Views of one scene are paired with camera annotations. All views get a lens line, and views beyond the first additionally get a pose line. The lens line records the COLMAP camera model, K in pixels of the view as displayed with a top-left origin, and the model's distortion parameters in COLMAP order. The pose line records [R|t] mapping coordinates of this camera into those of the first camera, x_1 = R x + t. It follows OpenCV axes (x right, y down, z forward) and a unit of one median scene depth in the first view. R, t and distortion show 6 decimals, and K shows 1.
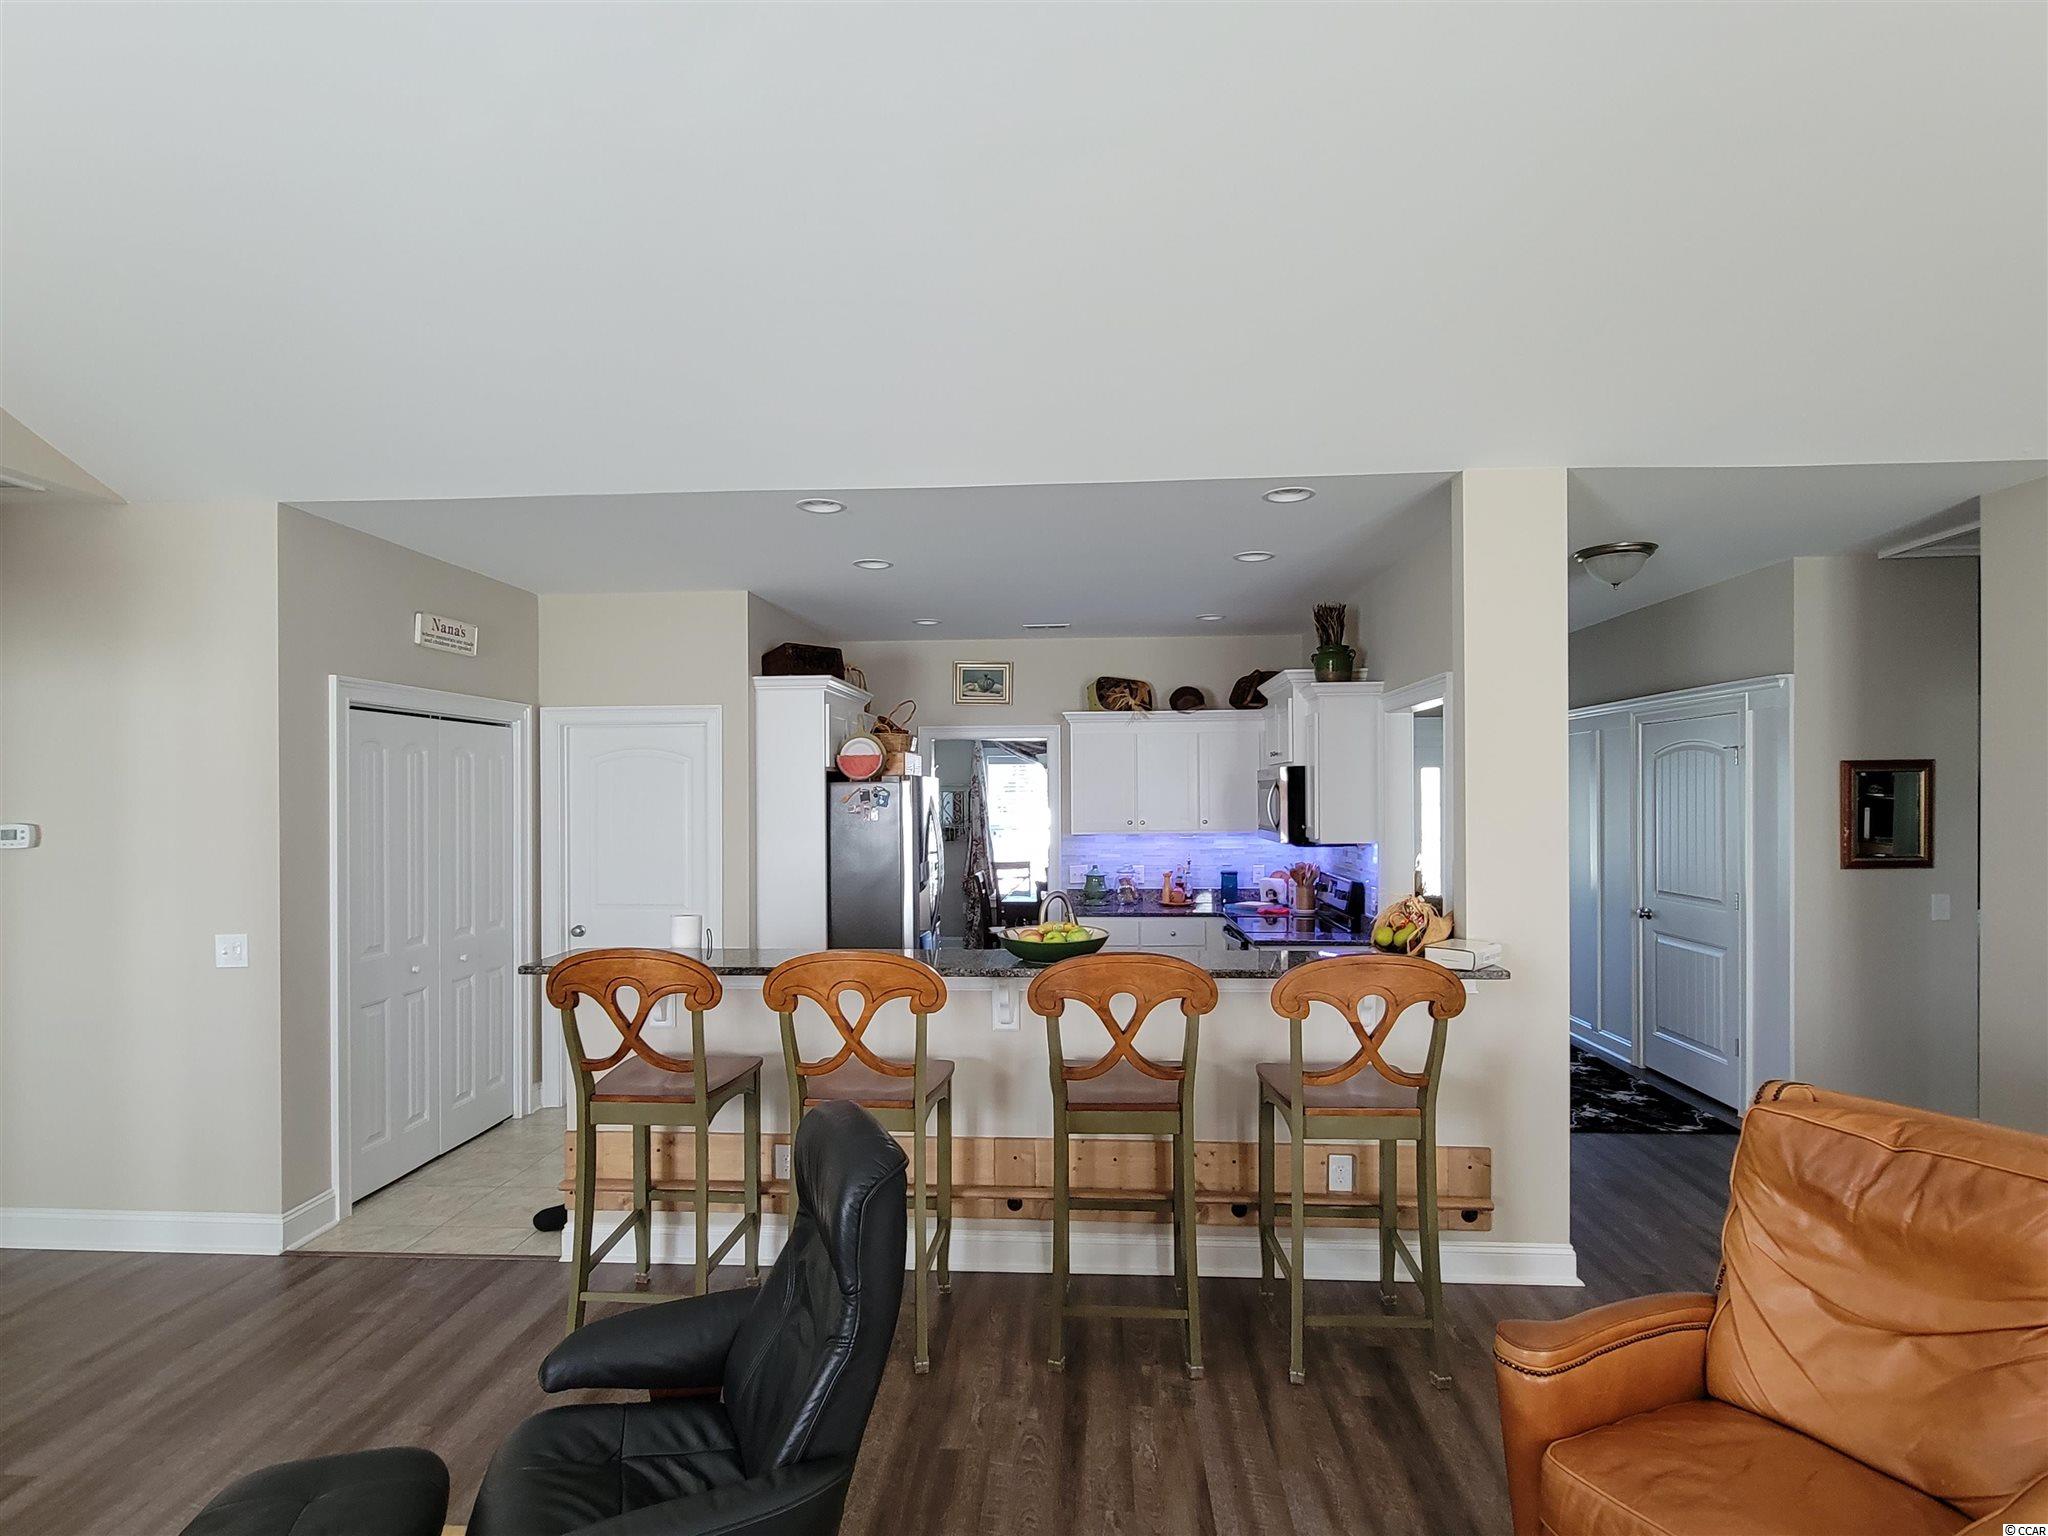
lens RADIAL K [[1020.6, 0, 1004.5], [0, 1020.6, 801.9], [0, 0, 1]] dist [-0.006614, 0.000236]
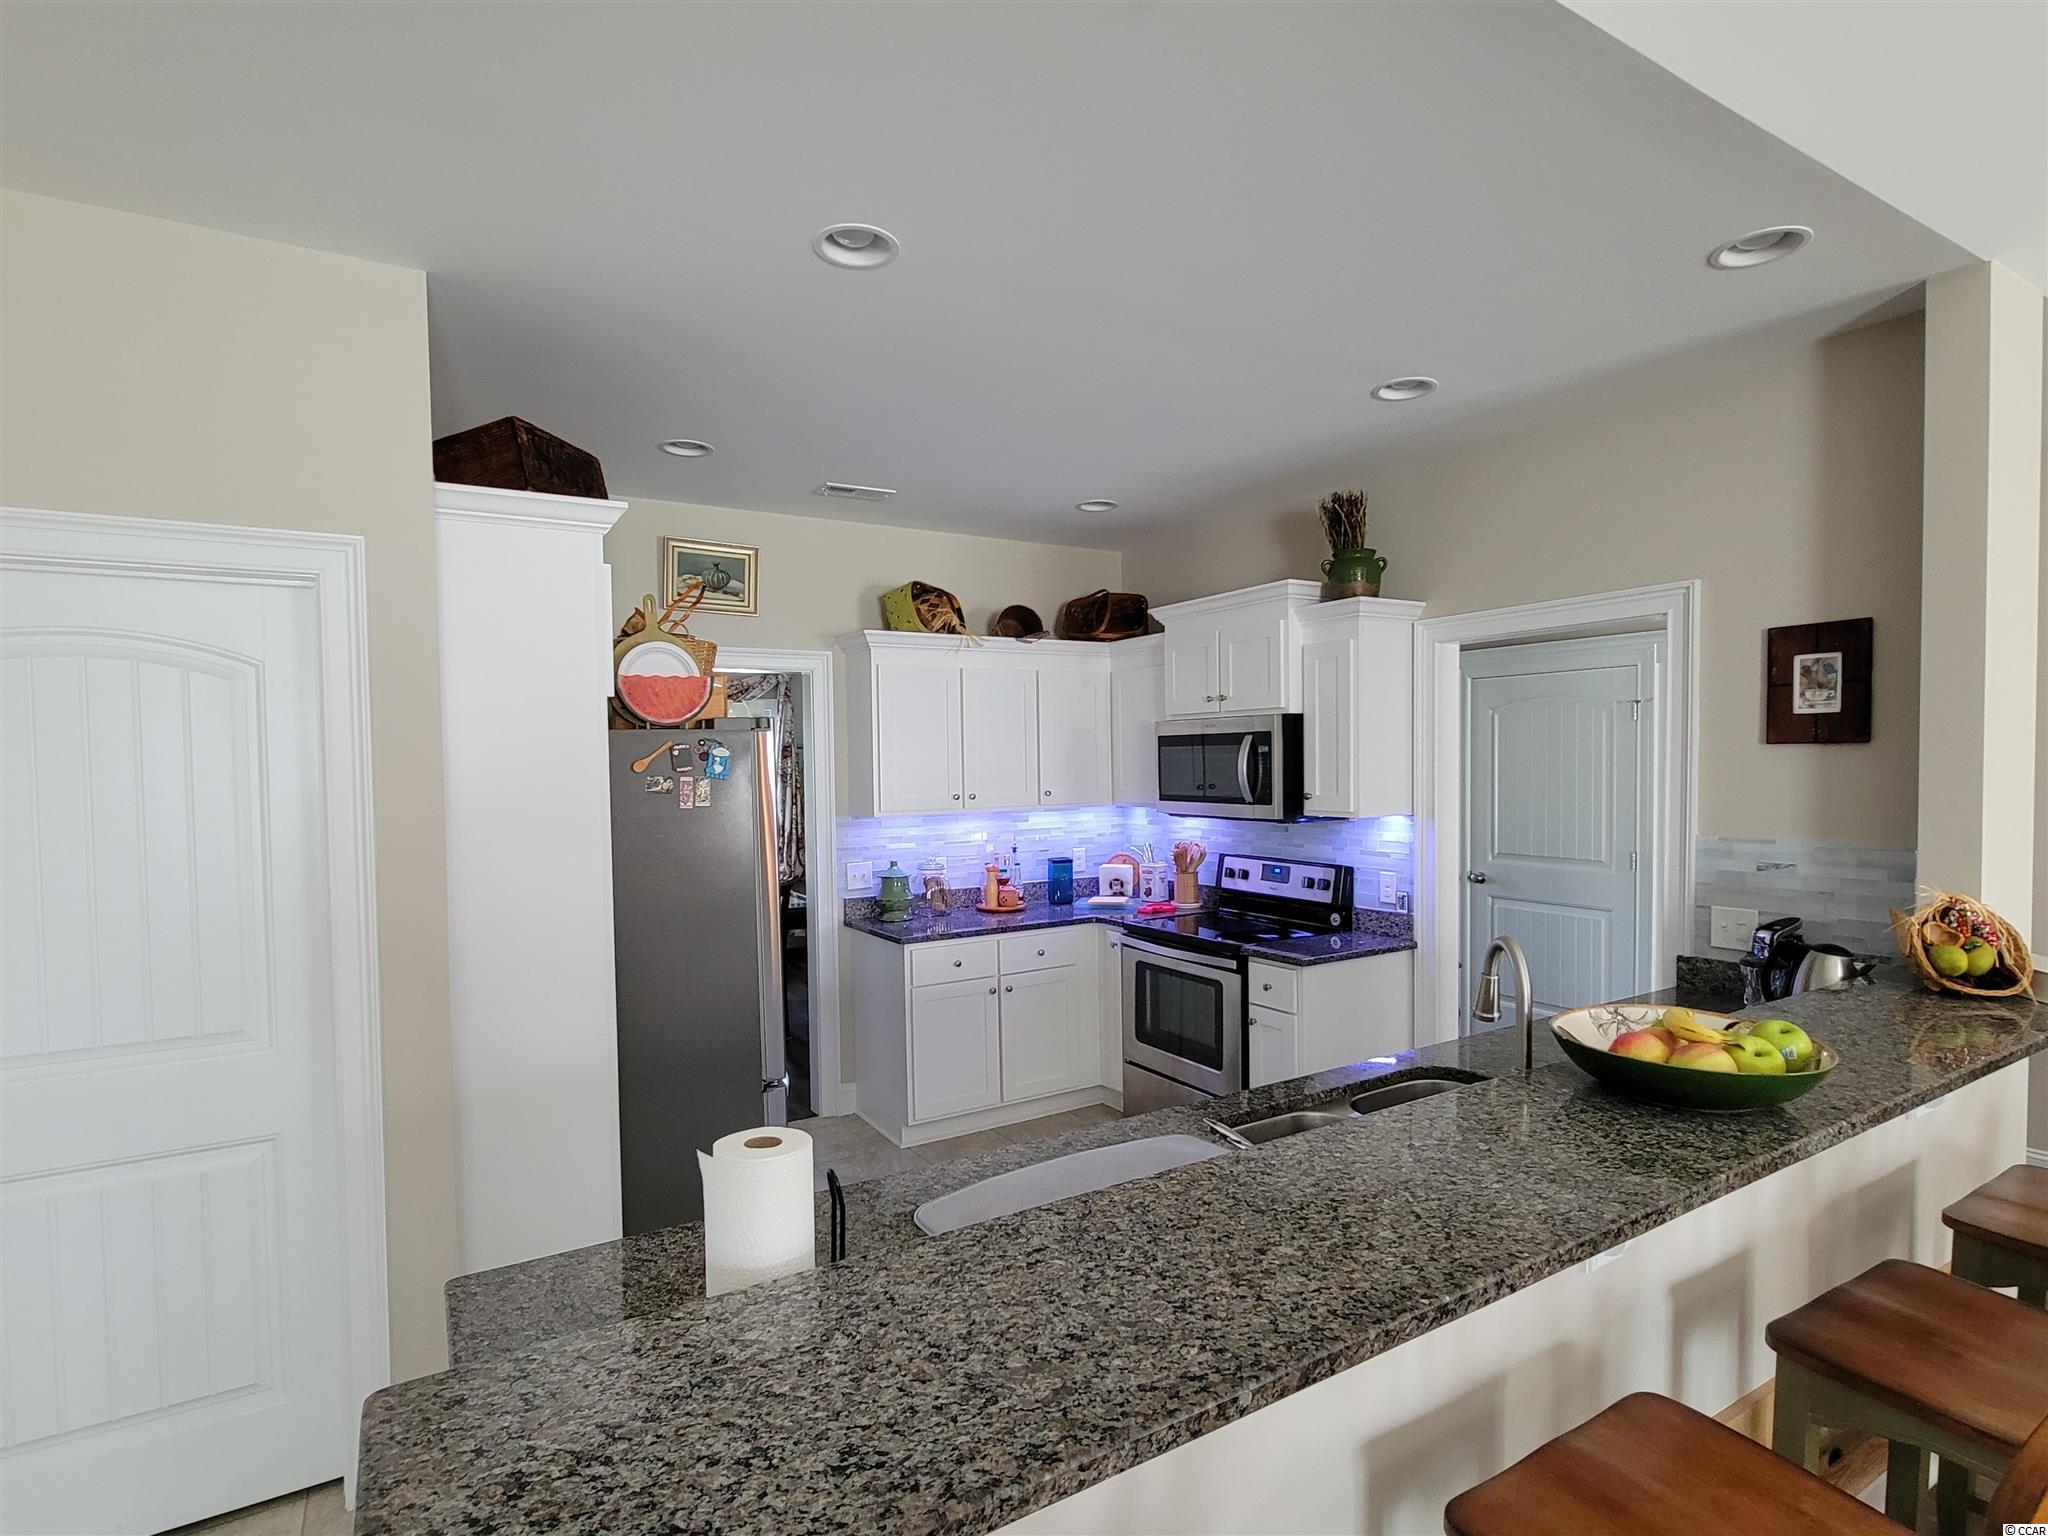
lens RADIAL K [[1020.6, 0, 1020.2], [0, 1020.6, 798.6], [0, 0, 1]] dist [-0.006614, 0.000236]
pose [[0.830741, -0.028480, 0.555931, -0.224805], [0.013344, 0.999422, 0.031260, 0.000587], [-0.556500, -0.018551, 0.830641, 0.404297]]
